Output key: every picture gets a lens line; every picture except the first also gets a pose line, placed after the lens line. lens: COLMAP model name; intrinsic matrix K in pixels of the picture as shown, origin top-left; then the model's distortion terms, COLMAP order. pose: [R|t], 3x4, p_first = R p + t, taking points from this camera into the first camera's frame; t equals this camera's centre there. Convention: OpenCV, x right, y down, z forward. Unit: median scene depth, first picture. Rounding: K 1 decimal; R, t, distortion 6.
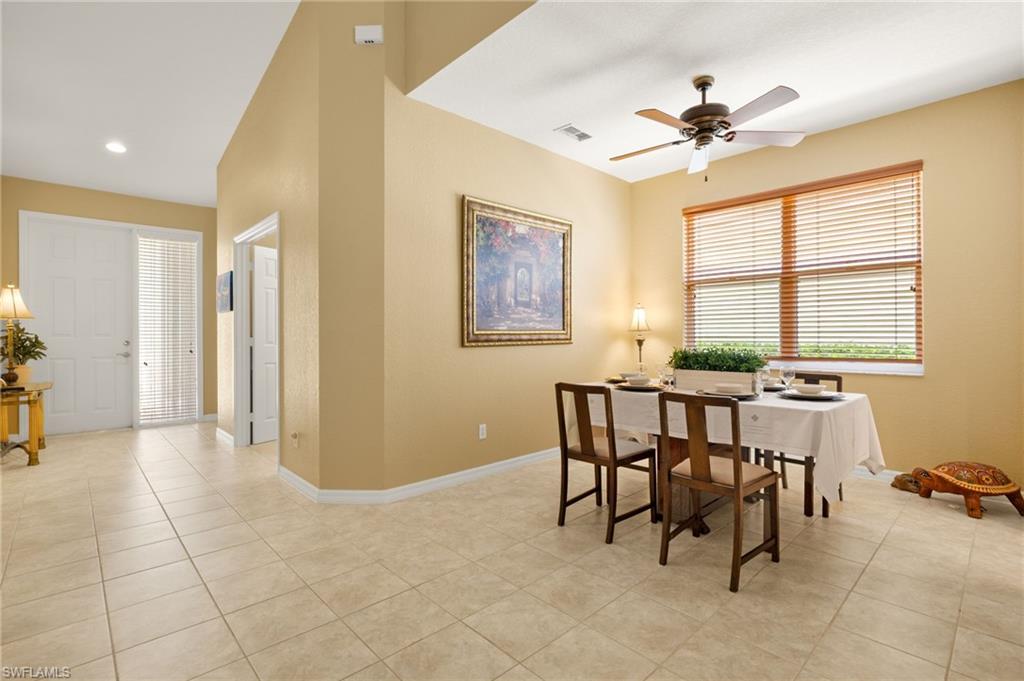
lens RADIAL K [[472.5, 0, 510.4], [0, 472.5, 334.0], [0, 0, 1]] dist [-0.005968, 0.000823]
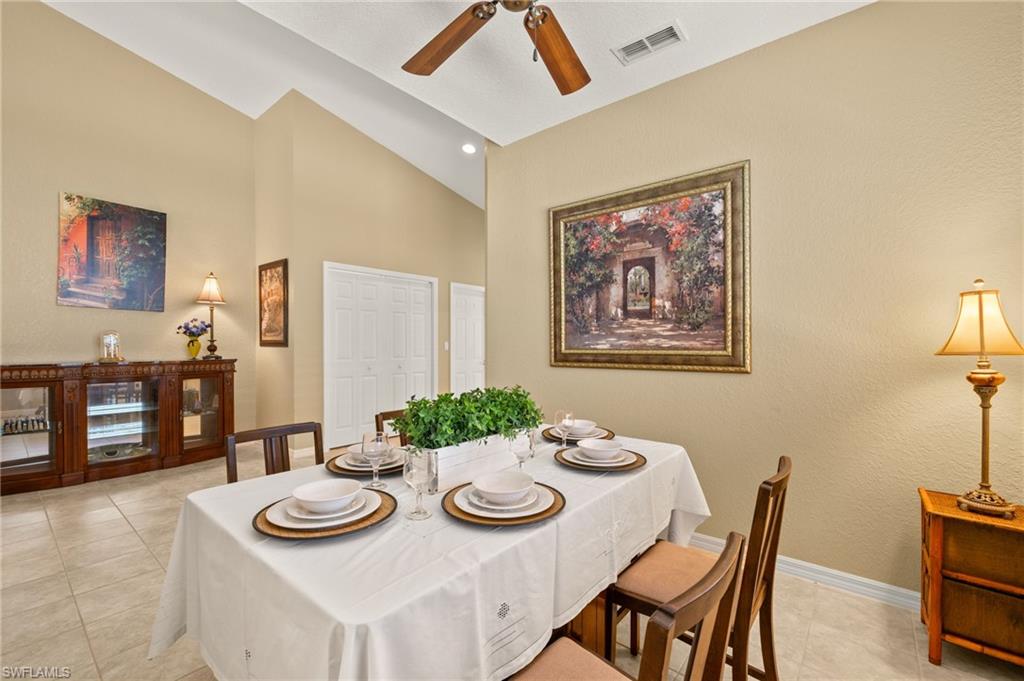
lens RADIAL K [[436.1, 0, 514.2], [0, 436.1, 345.4], [0, 0, 1]] dist [0.005115, 0.000401]
pose [[0.124663, 0.008978, -0.992159, 0.717862], [0.000047, 0.999959, 0.009054, -0.021441], [0.992199, -0.001175, 0.124657, 0.752758]]
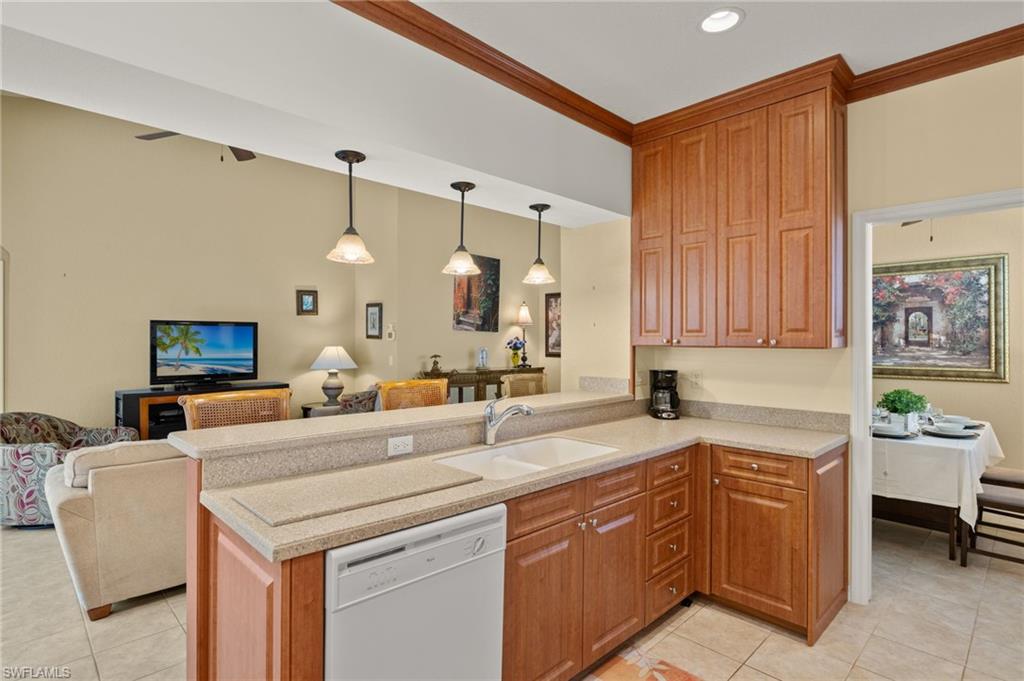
lens RADIAL K [[517.8, 0, 516.1], [0, 517.8, 338.9], [0, 0, 1]] dist [-0.003025, 0.001068]
pose [[0.030216, 0.002867, -0.999539, 1.300579], [-0.001649, 0.999995, 0.002818, -0.079891], [0.999542, 0.001563, 0.030221, -0.006681]]
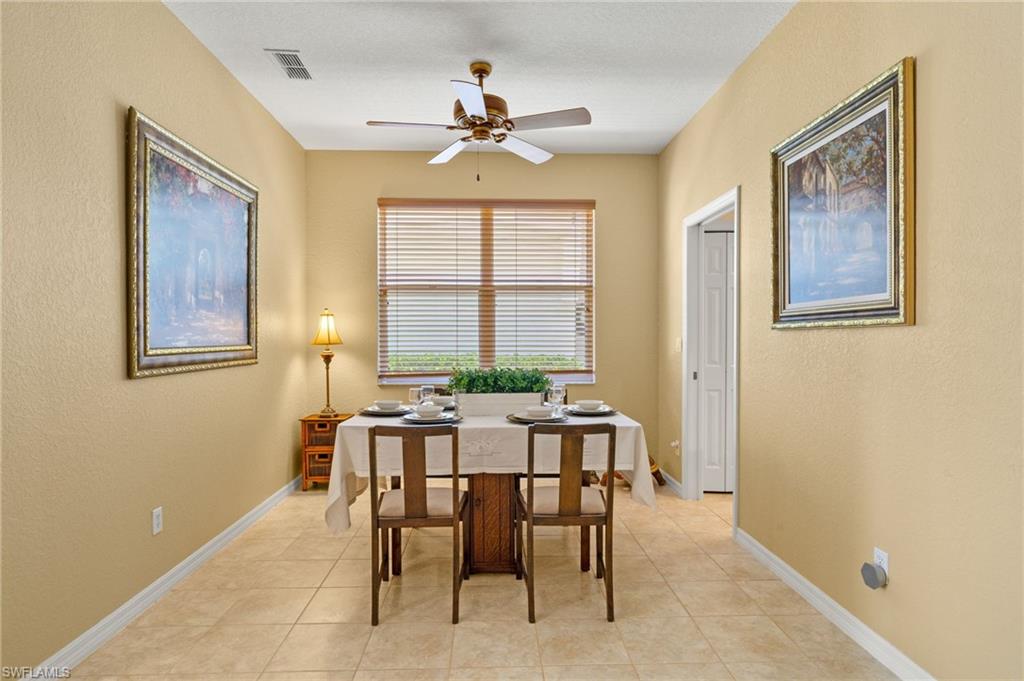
lens RADIAL K [[556.6, 0, 507.1], [0, 556.6, 345.3], [0, 0, 1]] dist [0.000366, -0.001690]
pose [[0.663418, -0.006470, 0.748221, -0.275773], [-0.002469, 0.999938, 0.010836, -0.019318], [-0.748245, -0.009036, 0.663361, 0.209469]]
